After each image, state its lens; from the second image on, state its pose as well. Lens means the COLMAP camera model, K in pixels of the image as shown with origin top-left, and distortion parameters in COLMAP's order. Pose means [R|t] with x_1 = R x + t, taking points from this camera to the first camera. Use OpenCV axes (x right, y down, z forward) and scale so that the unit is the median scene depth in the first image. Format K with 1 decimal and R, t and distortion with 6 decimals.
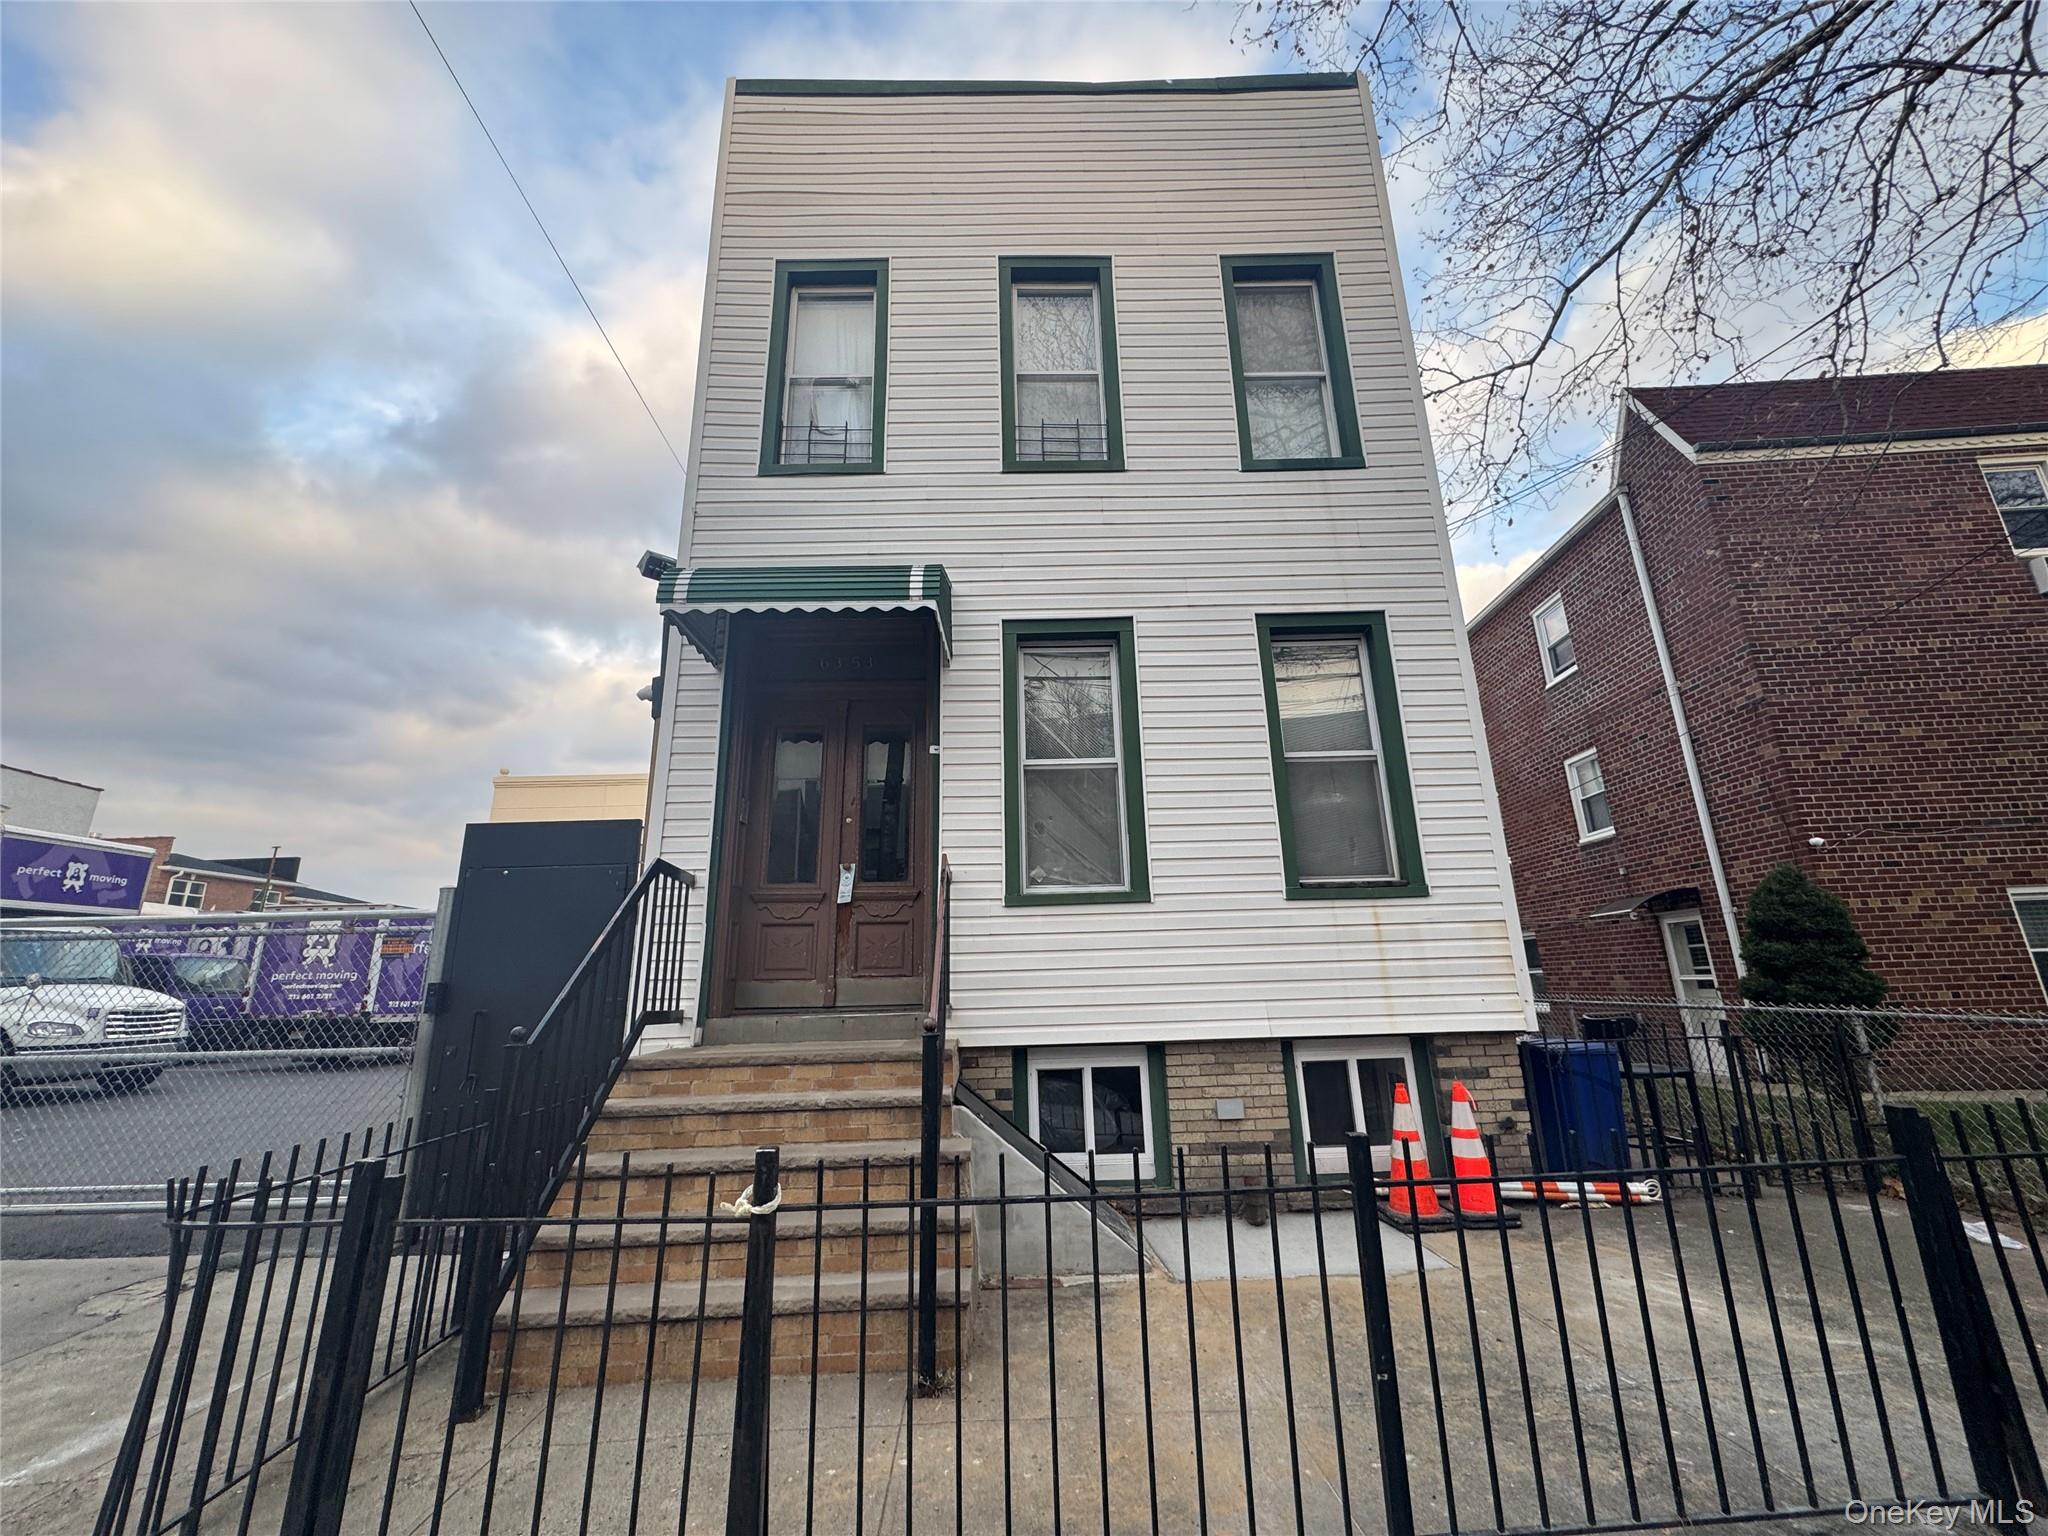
lens RADIAL K [[814.5, 0, 1024.0], [0, 814.5, 768.0], [0, 0, 1]] dist [-0.001514, -0.000317]
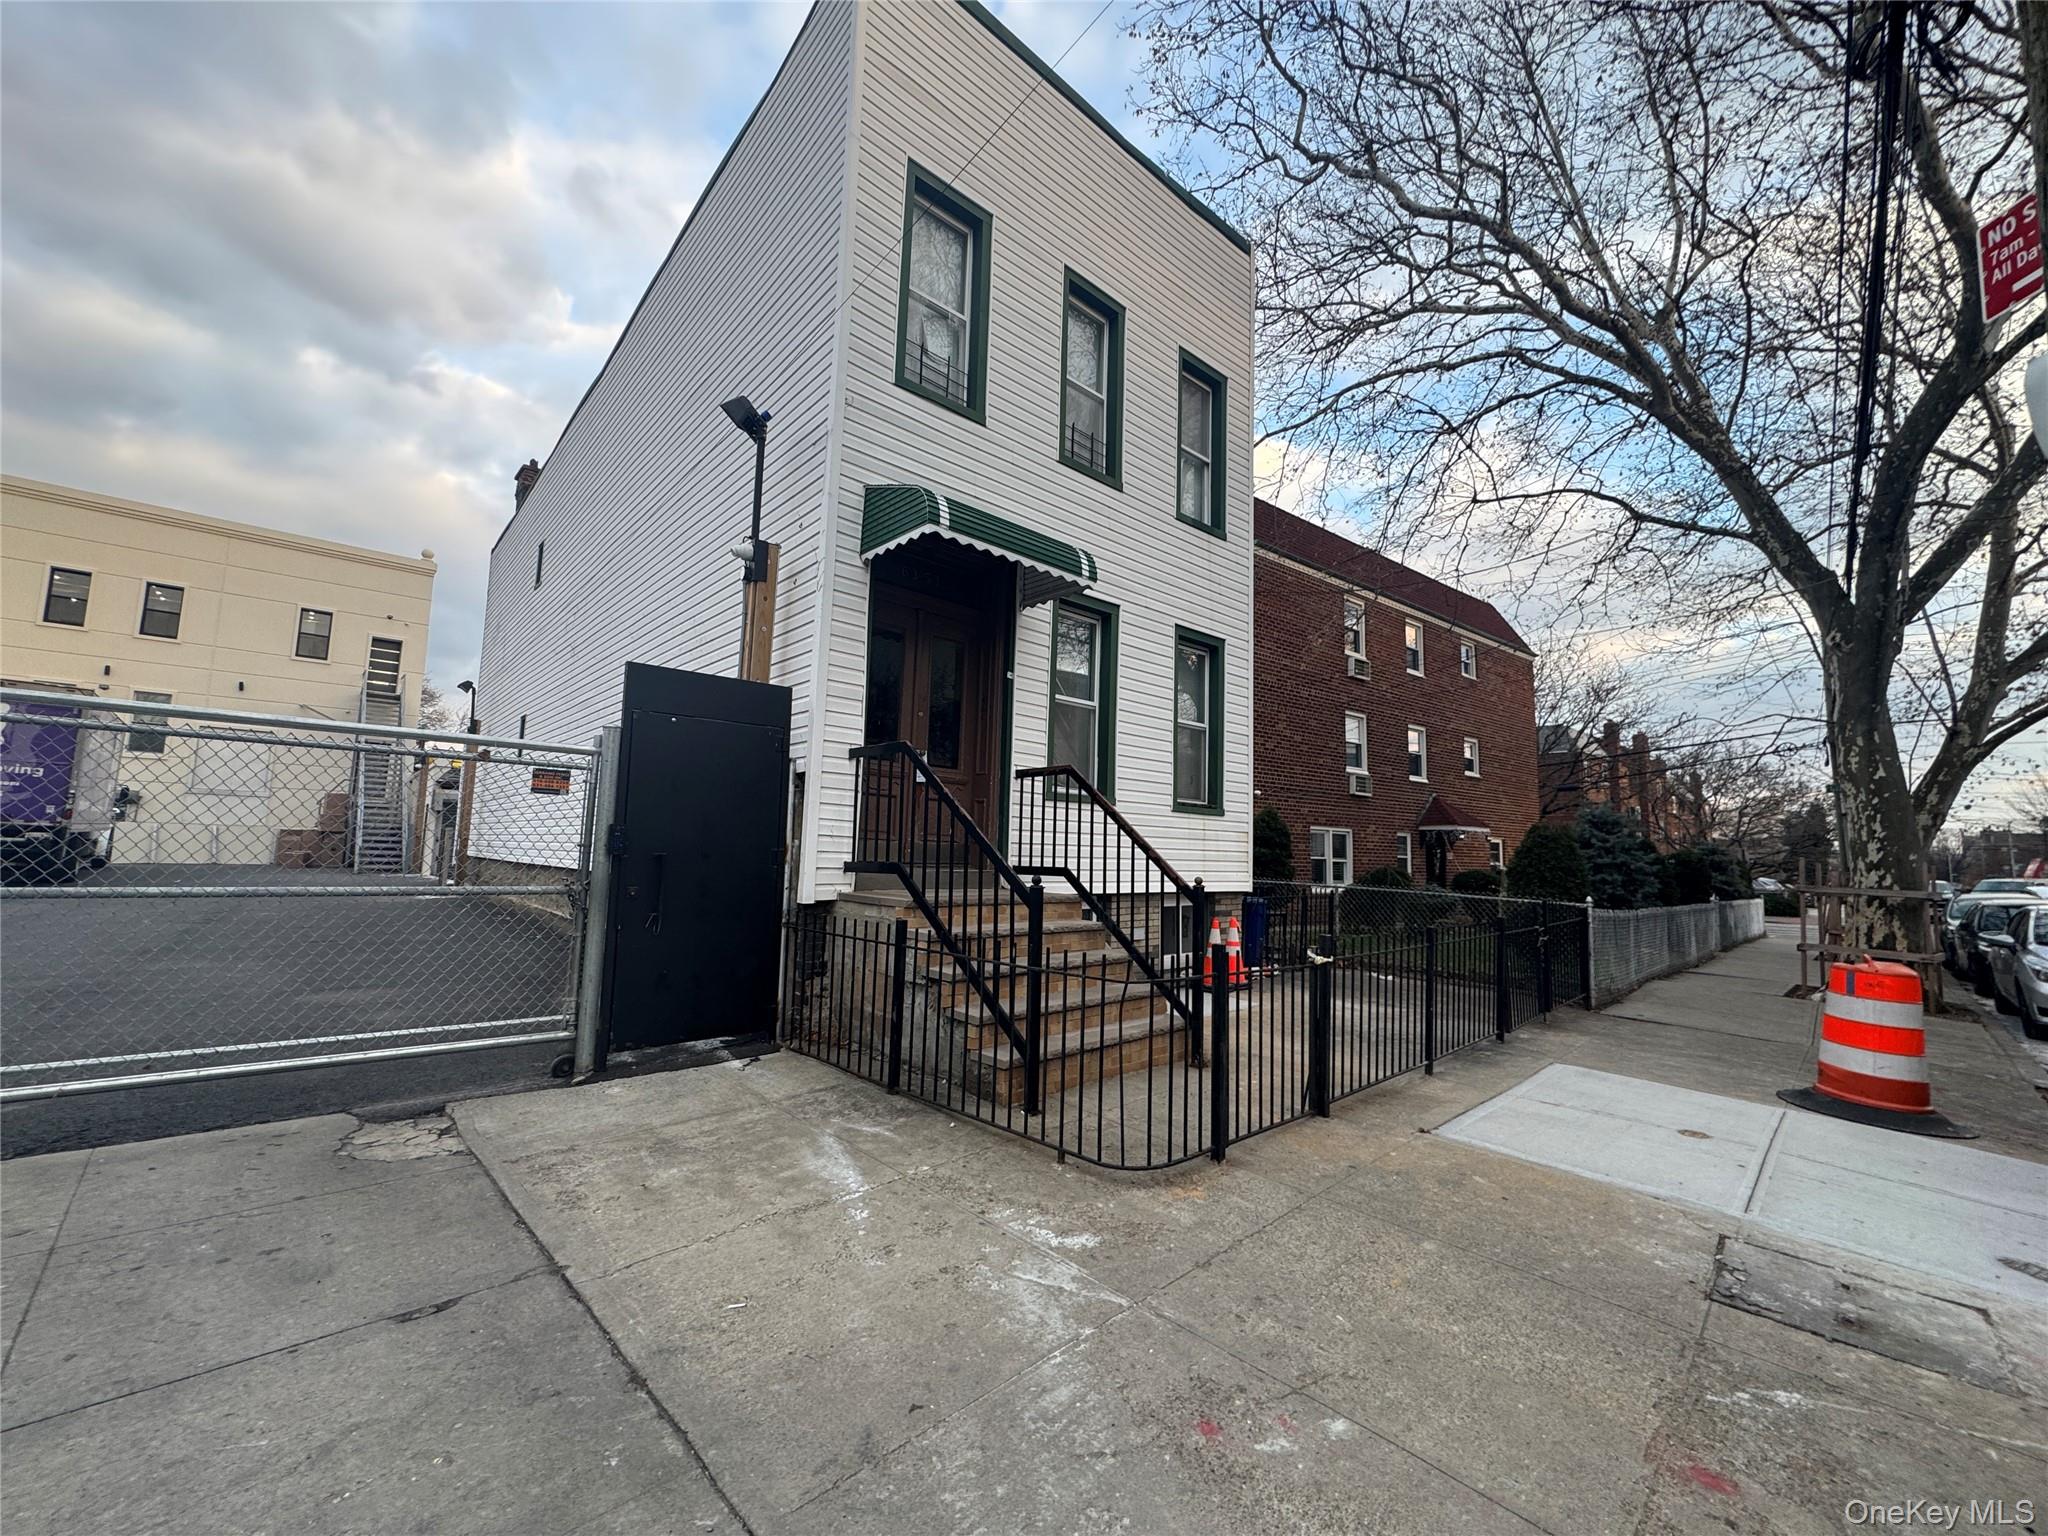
lens RADIAL K [[814.5, 0, 1024.0], [0, 814.5, 768.0], [0, 0, 1]] dist [-0.001514, -0.000317]
pose [[0.756853, 0.115565, 0.643287, -0.889560], [-0.213535, 0.973954, 0.076264, 0.017138], [-0.617718, -0.195085, 0.761817, -0.029331]]
